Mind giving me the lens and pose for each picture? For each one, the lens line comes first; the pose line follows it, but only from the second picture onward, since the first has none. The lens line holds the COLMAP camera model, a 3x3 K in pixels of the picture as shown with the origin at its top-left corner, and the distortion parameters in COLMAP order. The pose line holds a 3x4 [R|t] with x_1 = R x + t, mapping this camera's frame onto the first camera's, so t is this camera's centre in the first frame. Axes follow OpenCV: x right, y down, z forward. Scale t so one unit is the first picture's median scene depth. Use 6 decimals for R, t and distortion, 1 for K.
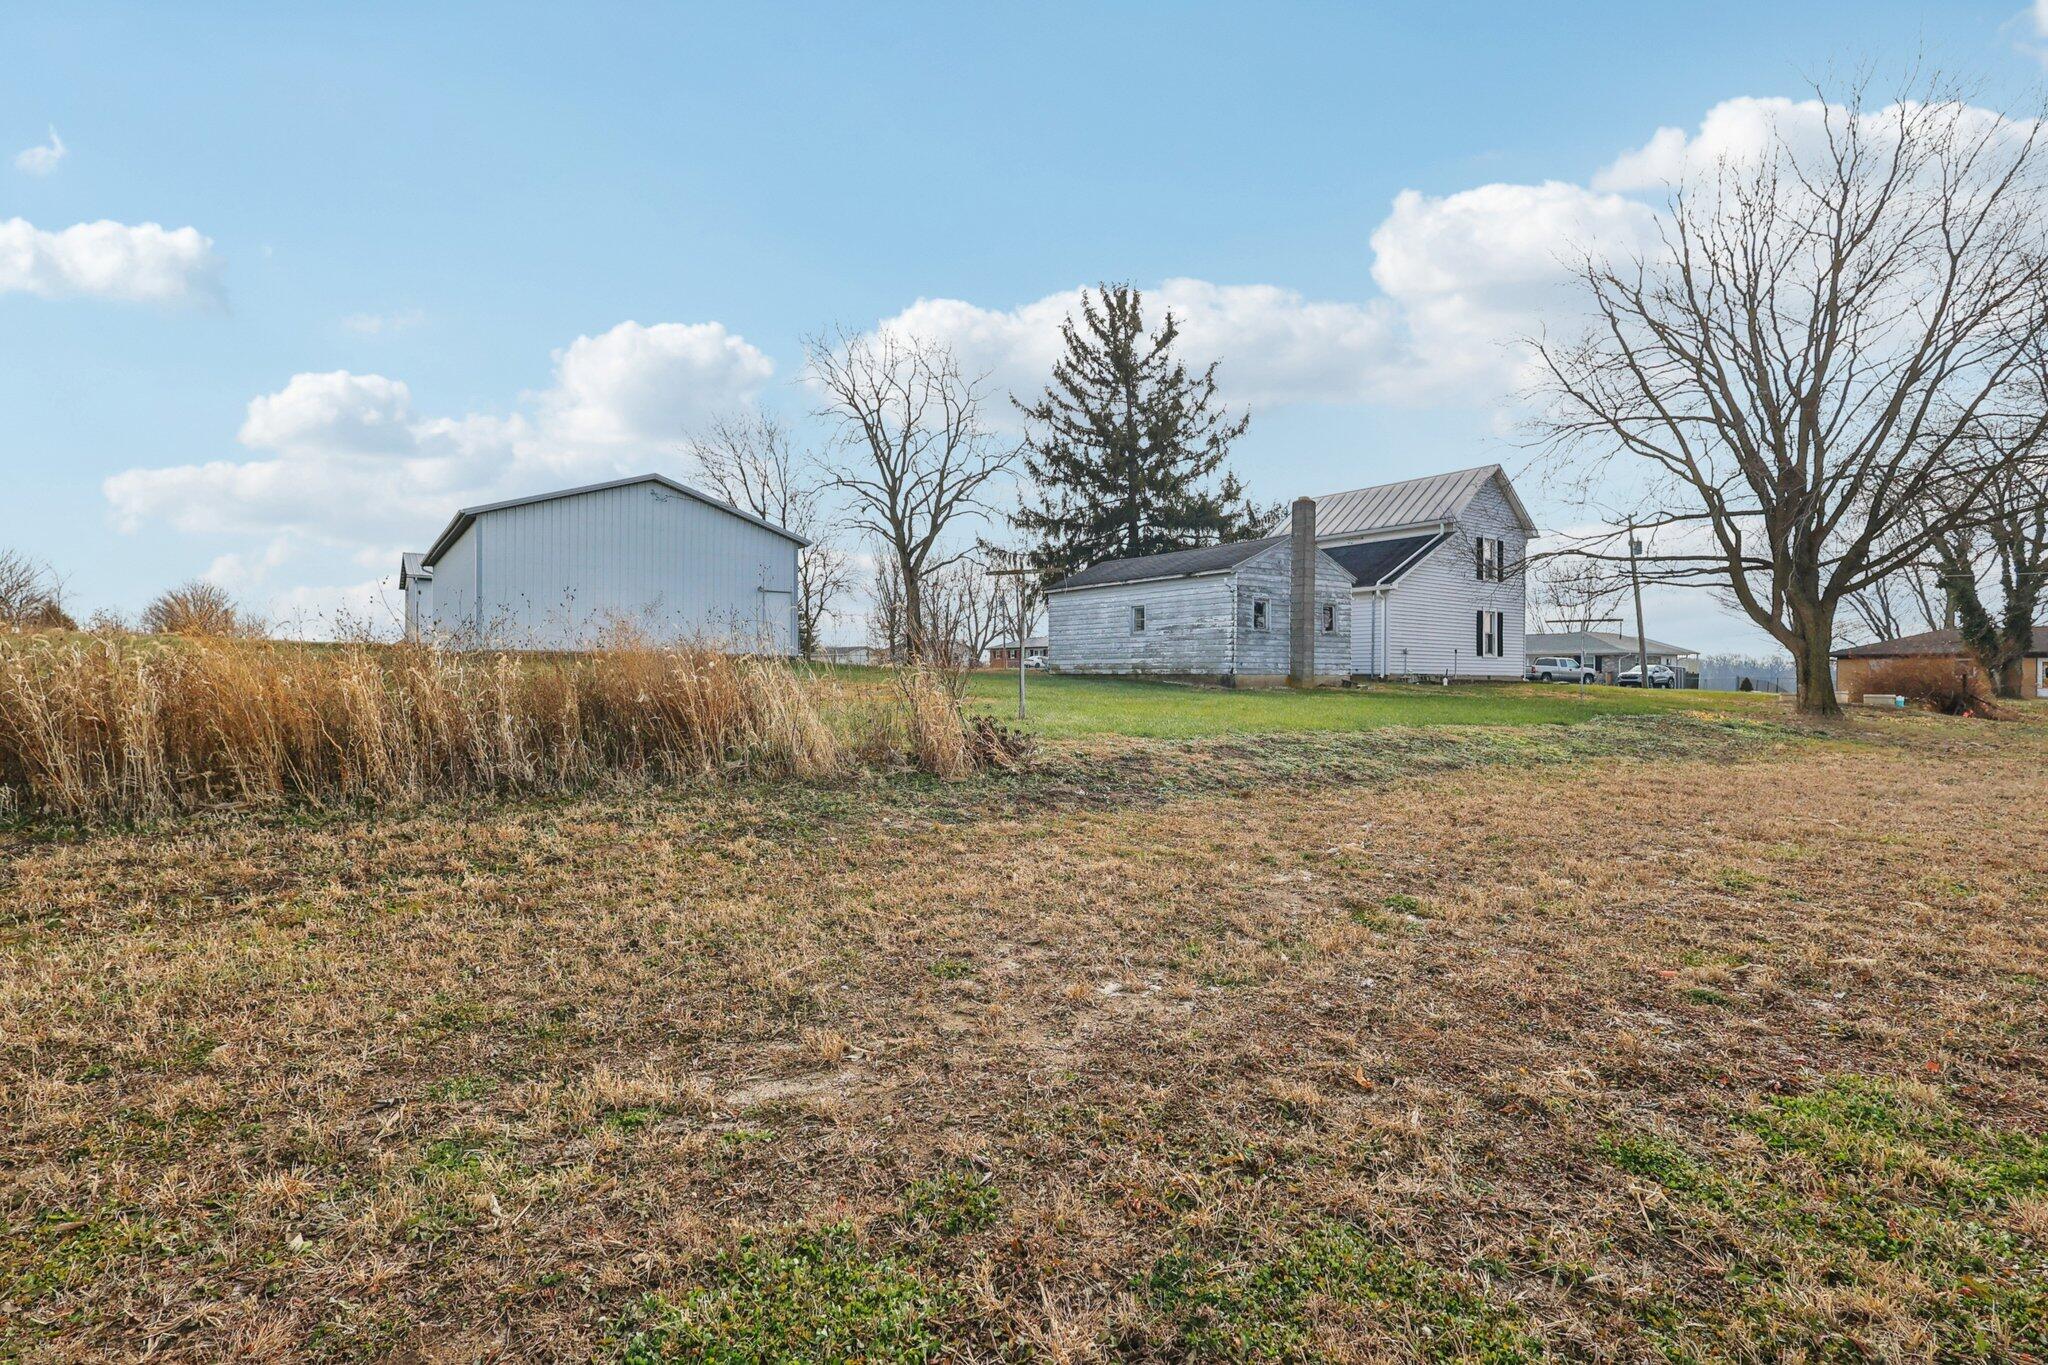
lens RADIAL K [[957.4, 0, 1028.0], [0, 957.4, 686.1], [0, 0, 1]] dist [-0.002993, 0.002380]
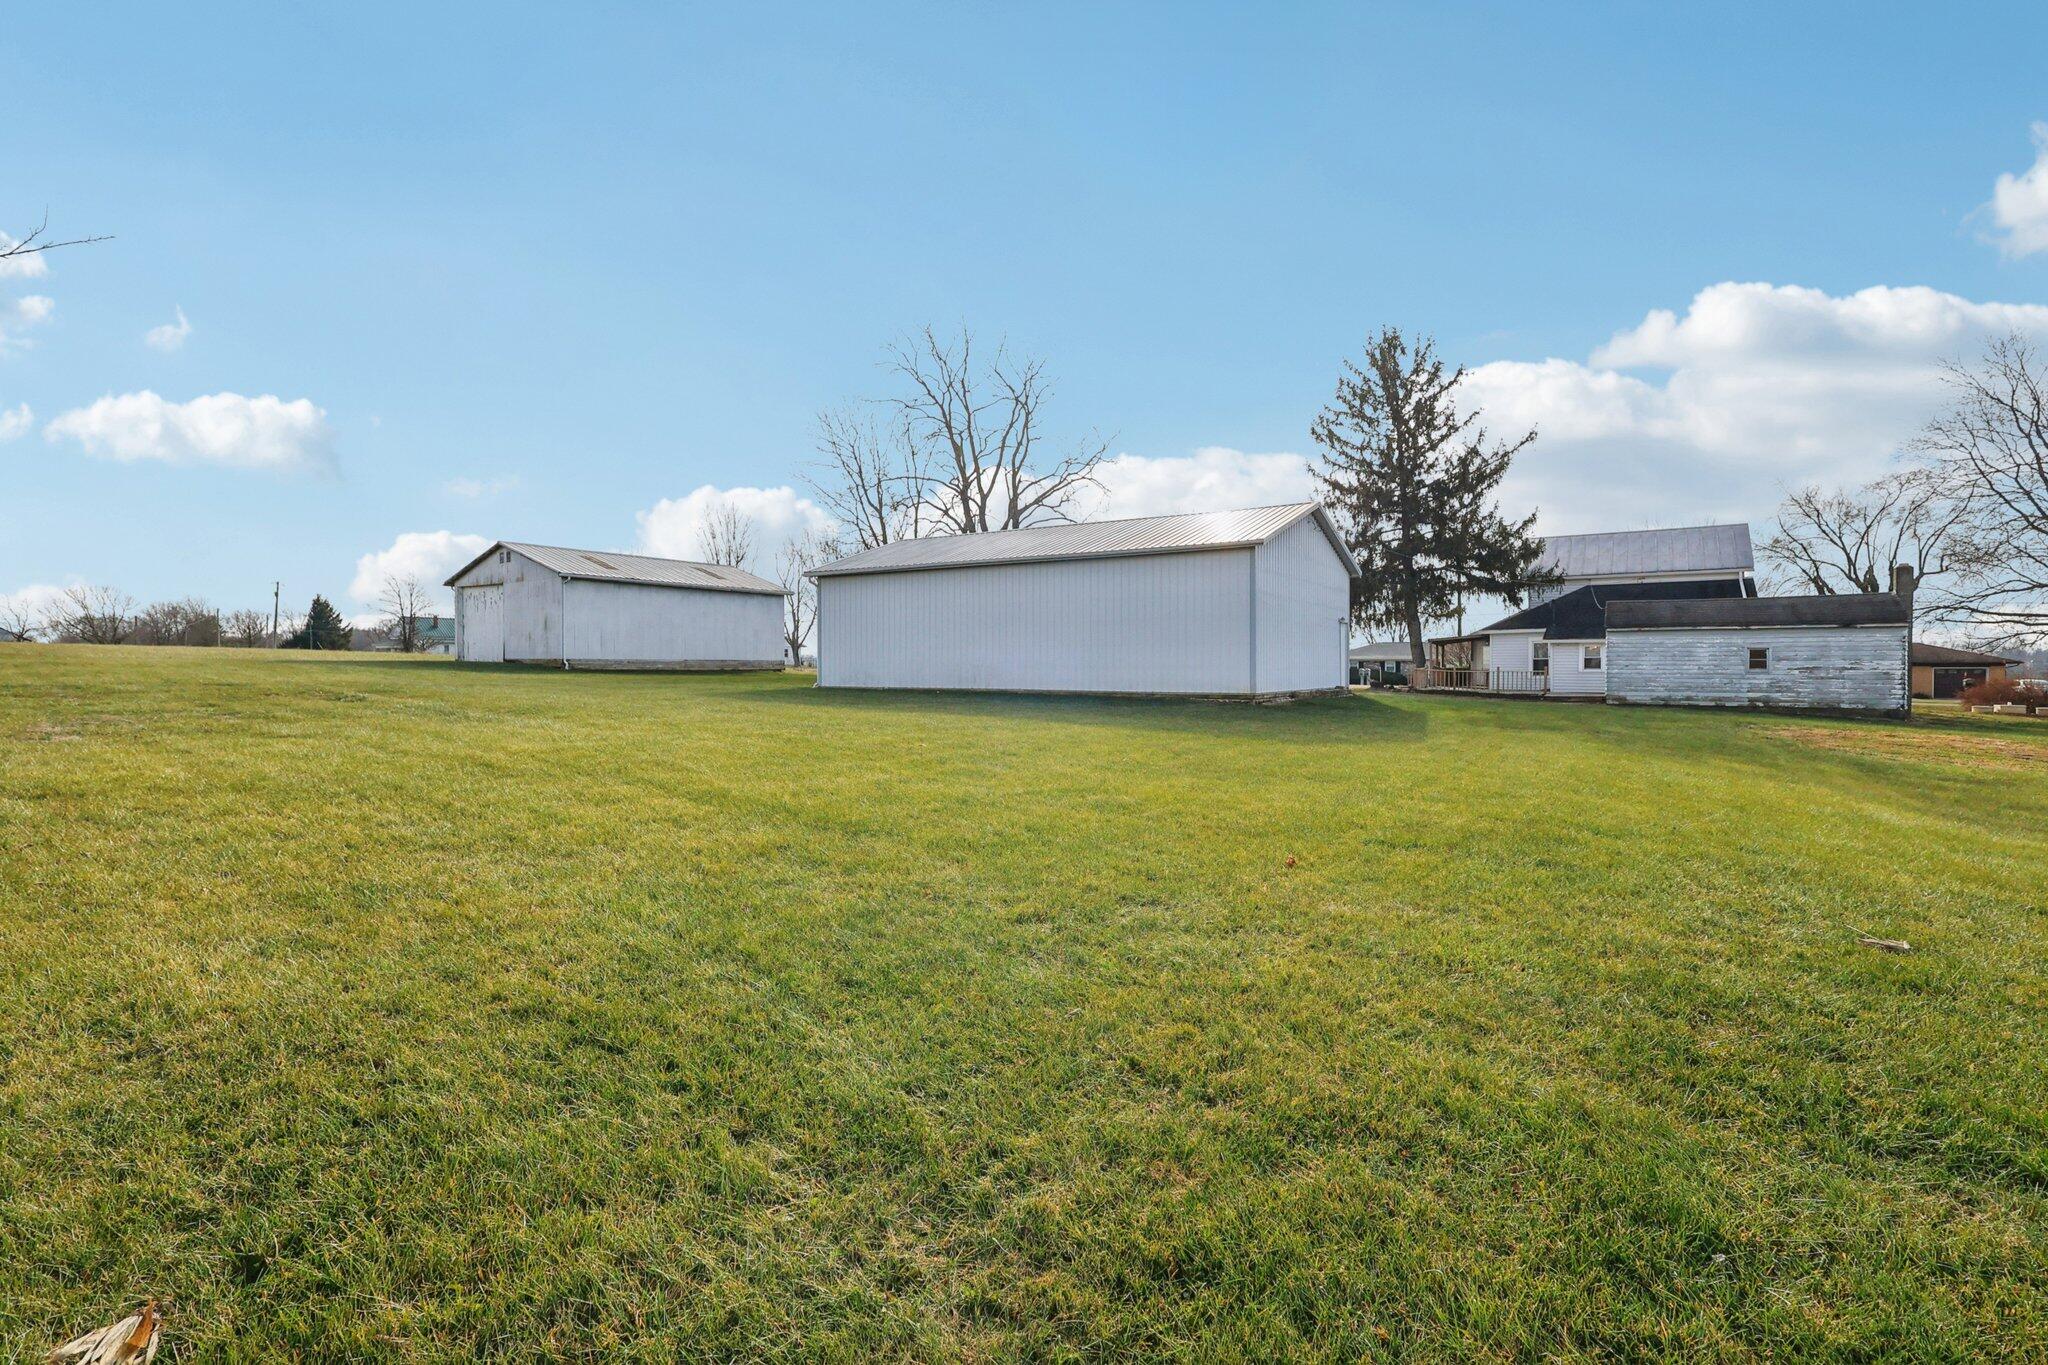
lens RADIAL K [[957.4, 0, 1017.4], [0, 957.4, 673.9], [0, 0, 1]] dist [-0.002993, 0.002380]
pose [[0.931650, -0.003090, 0.363344, -0.693235], [0.005464, 0.999970, -0.005507, -0.030615], [-0.363316, 0.007116, 0.931639, 0.147165]]
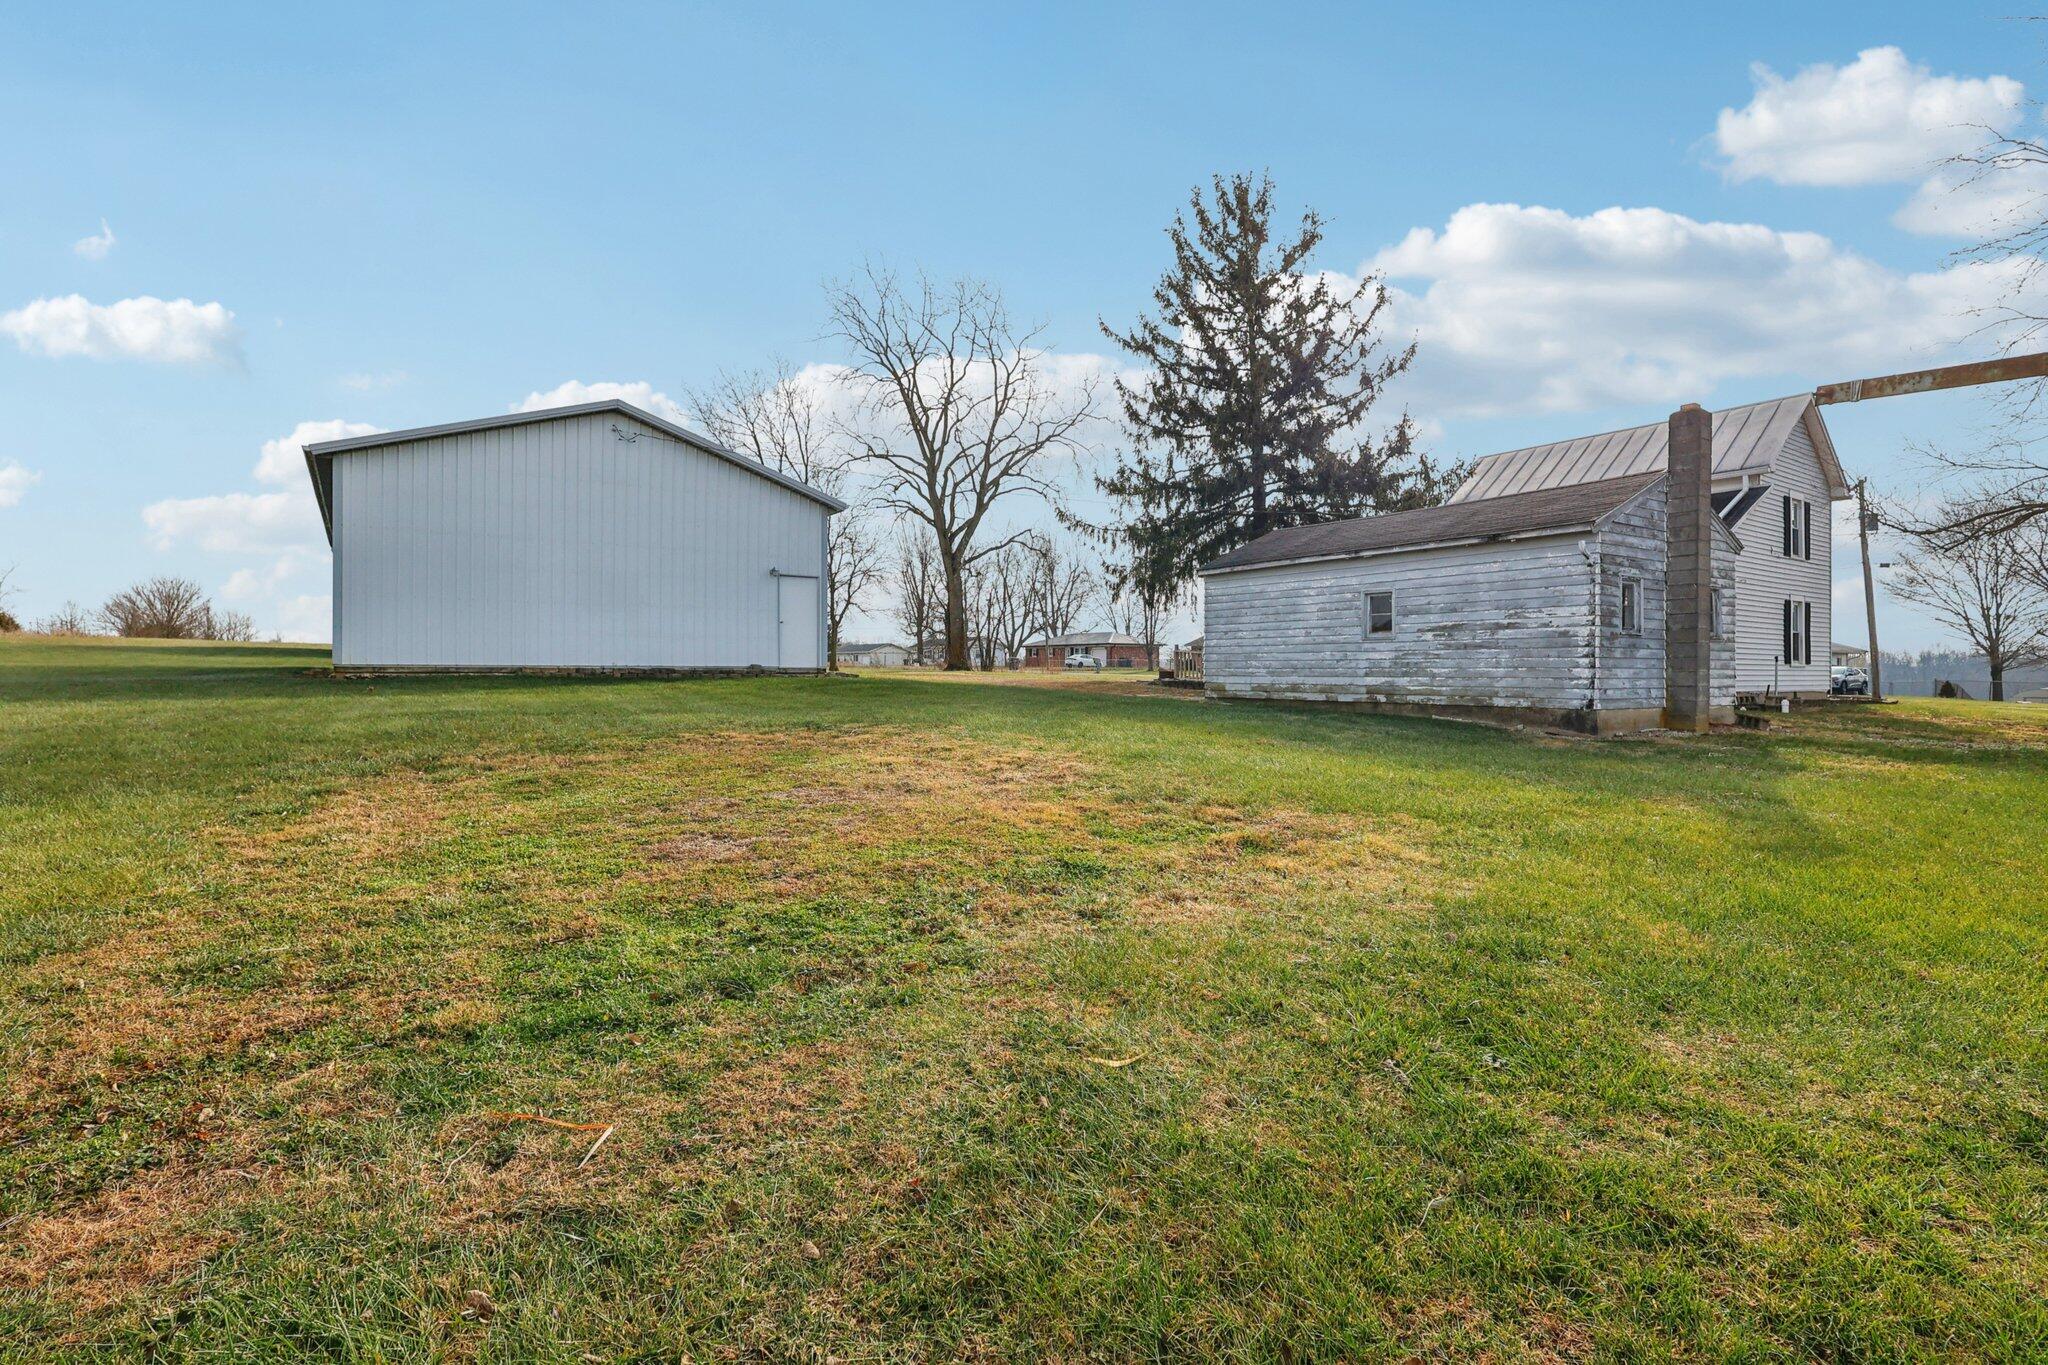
lens RADIAL K [[957.4, 0, 1025.6], [0, 957.4, 676.3], [0, 0, 1]] dist [-0.002993, 0.002380]
pose [[0.999754, -0.001845, -0.022107, -0.059988], [0.001737, 0.999986, -0.004901, -0.016300], [0.022116, 0.004862, 0.999744, 0.228052]]
